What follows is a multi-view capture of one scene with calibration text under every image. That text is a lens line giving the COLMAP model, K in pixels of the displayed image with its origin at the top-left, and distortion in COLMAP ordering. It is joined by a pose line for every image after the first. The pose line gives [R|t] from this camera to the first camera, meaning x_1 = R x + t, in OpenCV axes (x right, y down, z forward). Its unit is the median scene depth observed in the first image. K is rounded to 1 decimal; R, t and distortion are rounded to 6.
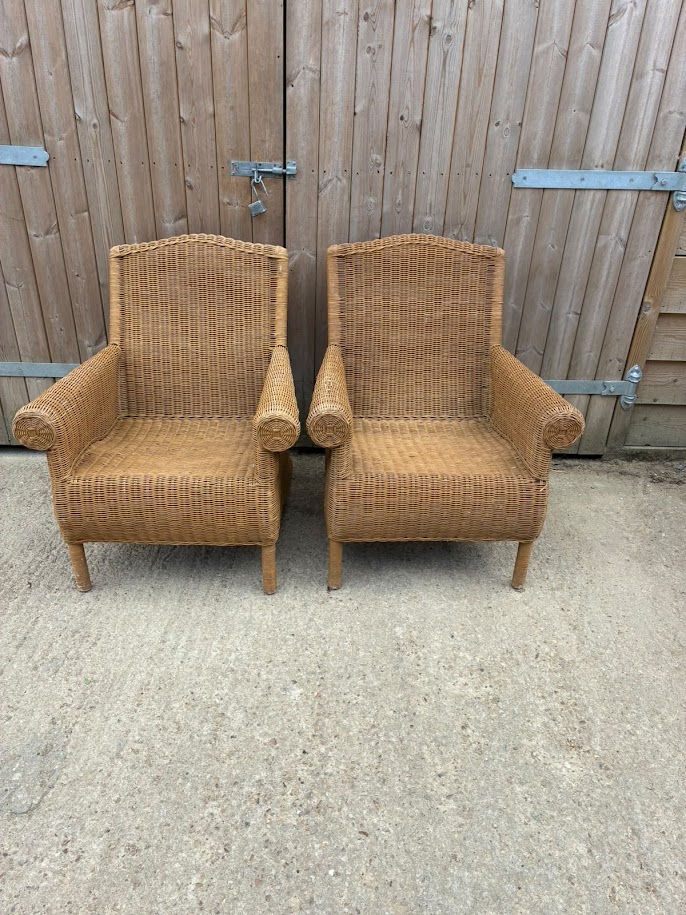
lens RADIAL K [[686.3, 0, 347.0], [0, 686.3, 457.4], [0, 0, 1]] dist [0.062580, -0.066993]
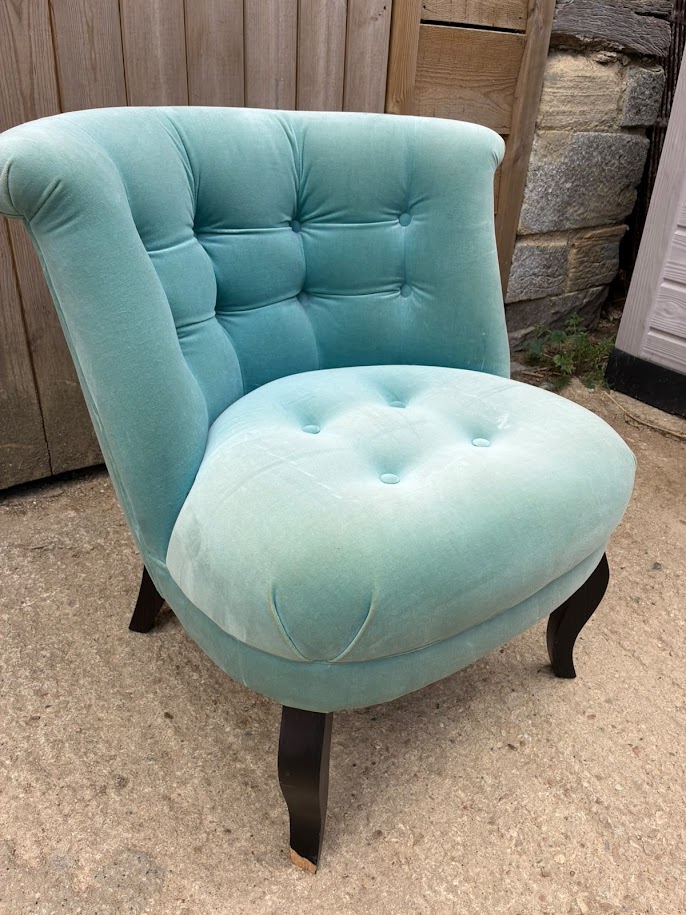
lens RADIAL K [[686.3, 0, 331.5], [0, 686.3, 444.6], [0, 0, 1]] dist [0.062580, -0.066993]
pose [[0.839511, -0.269670, 0.471699, 0.058343], [0.256781, 0.961989, 0.092959, -0.032175], [-0.478837, 0.043083, 0.876846, 0.605990]]
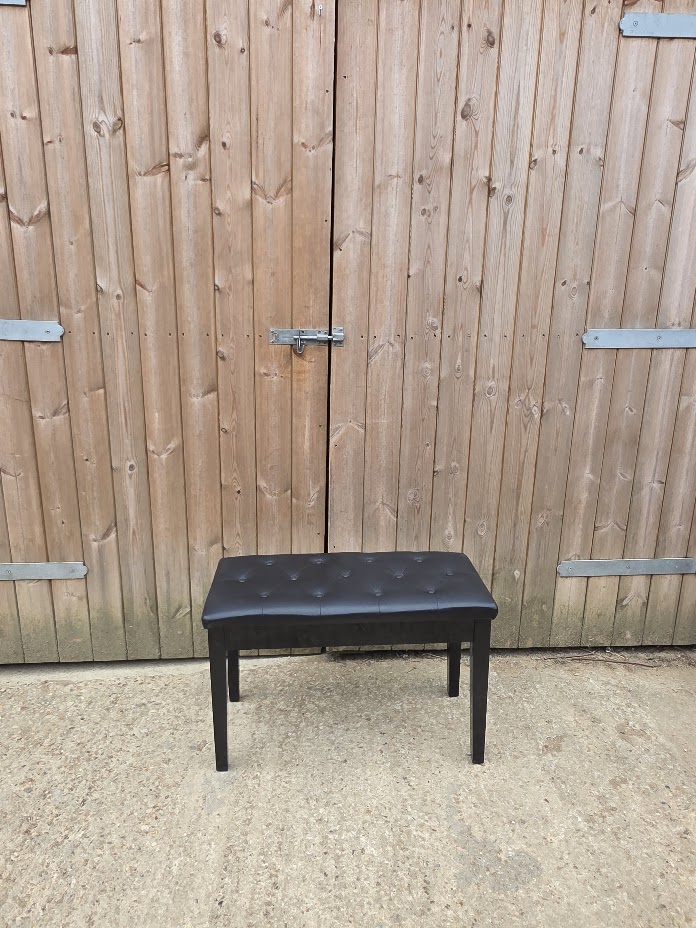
lens RADIAL K [[628.0, 0, 343.9], [0, 628.0, 448.6], [0, 0, 1]] dist [0.019331, -0.001875]
pose [[0.999096, -0.033301, 0.026416, -0.098451], [0.038894, 0.966926, -0.252074, -0.072416], [-0.017148, 0.252874, 0.967347, 0.256138]]
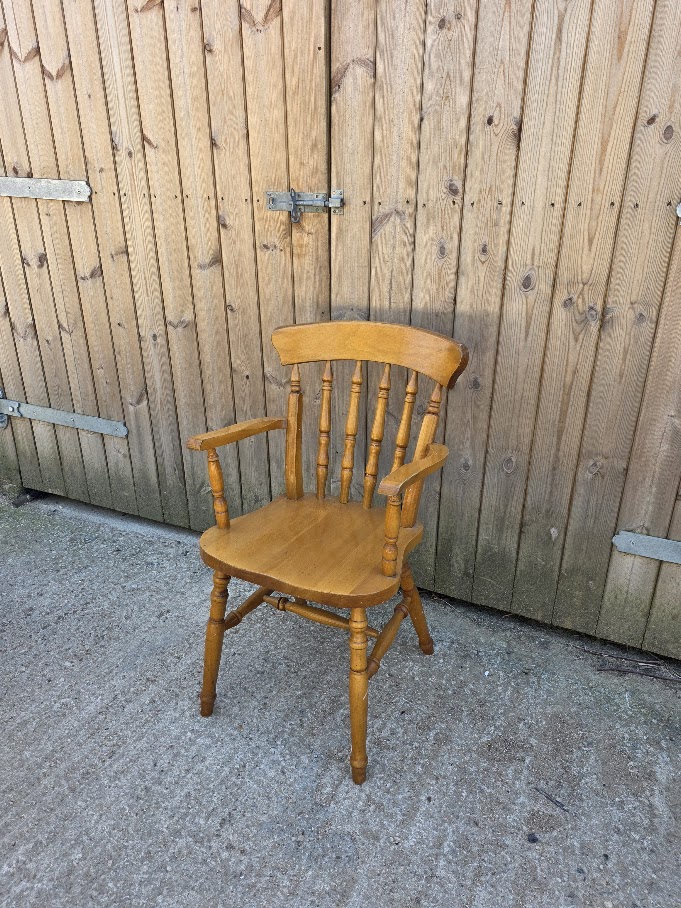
lens RADIAL K [[647.0, 0, 337.0], [0, 647.0, 445.2], [0, 0, 1]] dist [0.039747, -0.024273]
pose [[0.892605, 0.143460, -0.427405, 0.250972], [-0.196869, 0.976889, -0.083251, -0.104667], [0.405584, 0.158453, 0.900219, 0.417720]]
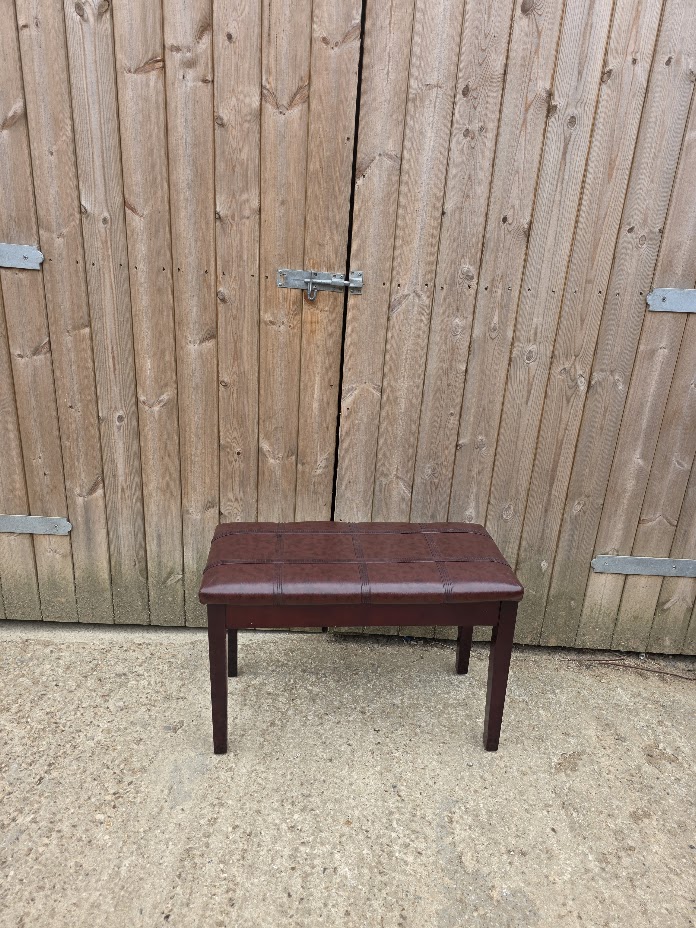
lens RADIAL K [[628.0, 0, 349.5], [0, 628.0, 456.0], [0, 0, 1]] dist [0.019331, -0.001875]
pose [[0.998973, 0.031677, -0.032396, -0.058479], [-0.037057, 0.982619, -0.181898, -0.099203], [0.026071, 0.182912, 0.982784, 0.353076]]
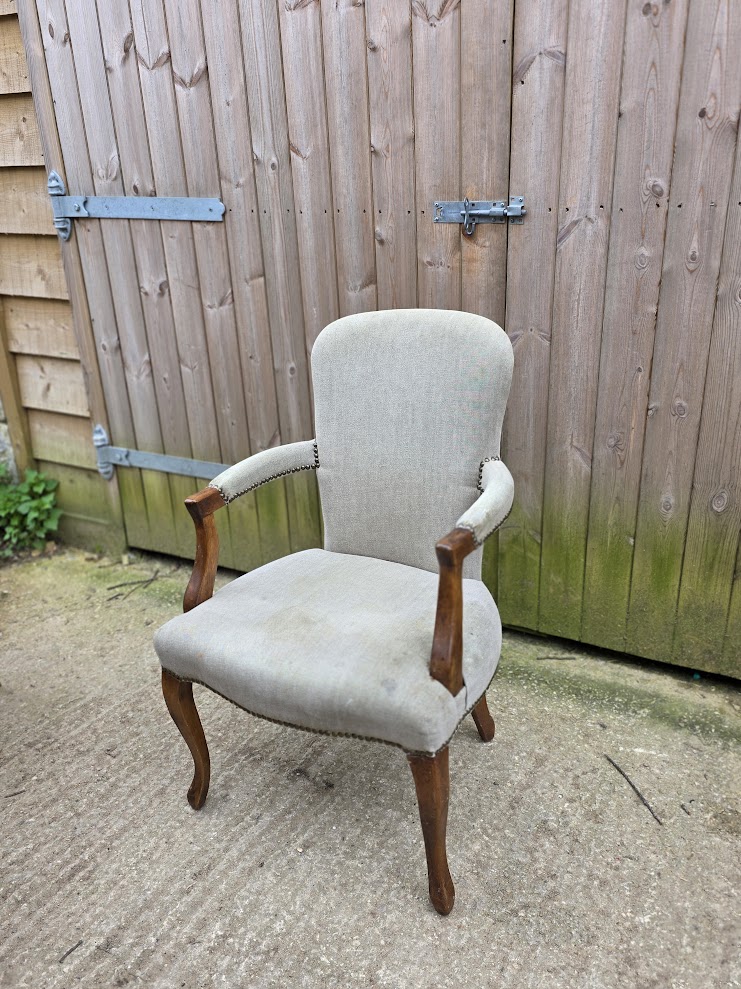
lens RADIAL K [[799.8, 0, 380.6], [0, 799.8, 493.6], [0, 0, 1]] dist [0.059924, -0.048223]
pose [[0.875692, 0.117438, -0.468371, 0.194294], [-0.178272, 0.980077, -0.087567, -0.062290], [0.448756, 0.160179, 0.879182, 0.313698]]
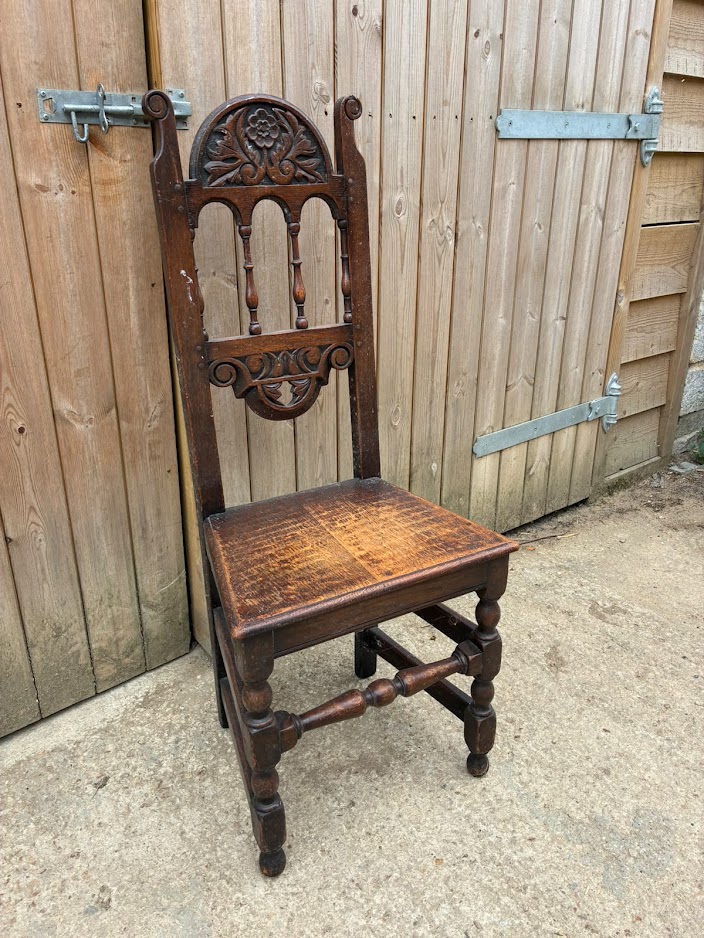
lens RADIAL K [[703.6, 0, 357.5], [0, 703.6, 459.4], [0, 0, 1]] dist [0.062580, -0.066993]
pose [[0.819024, -0.259763, 0.511588, -0.290595], [0.313939, 0.949219, -0.020625, -0.136178], [-0.480252, 0.177500, 0.858983, 0.559743]]
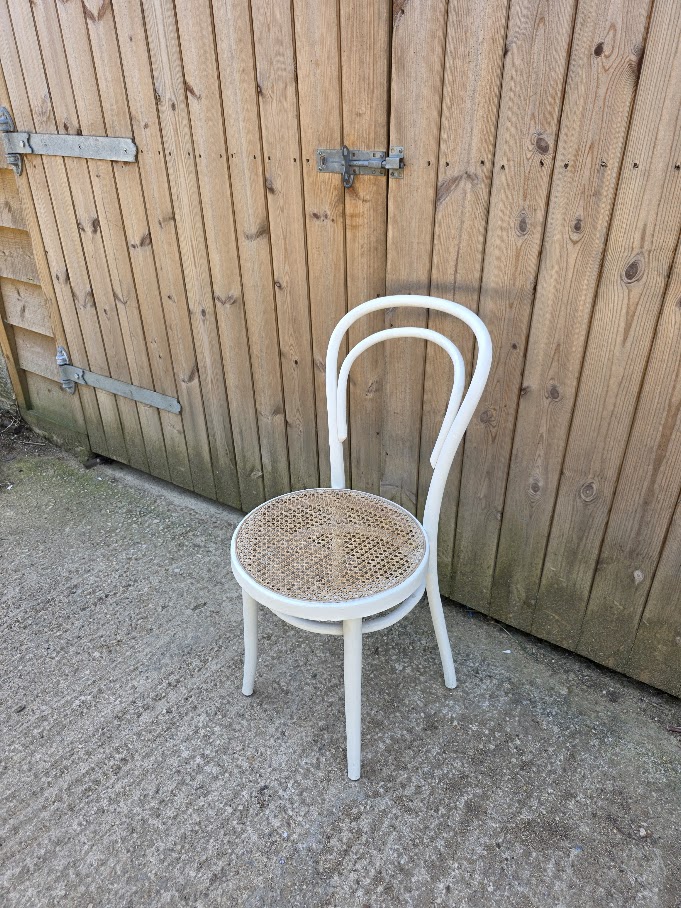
lens RADIAL K [[614.5, 0, 333.1], [0, 614.5, 451.2], [0, 0, 1]] dist [0.019331, -0.001875]
pose [[0.800621, 0.243551, -0.547438, 0.229817], [-0.257097, 0.964916, 0.053282, -0.186267], [0.541209, 0.098086, 0.835148, 0.544421]]
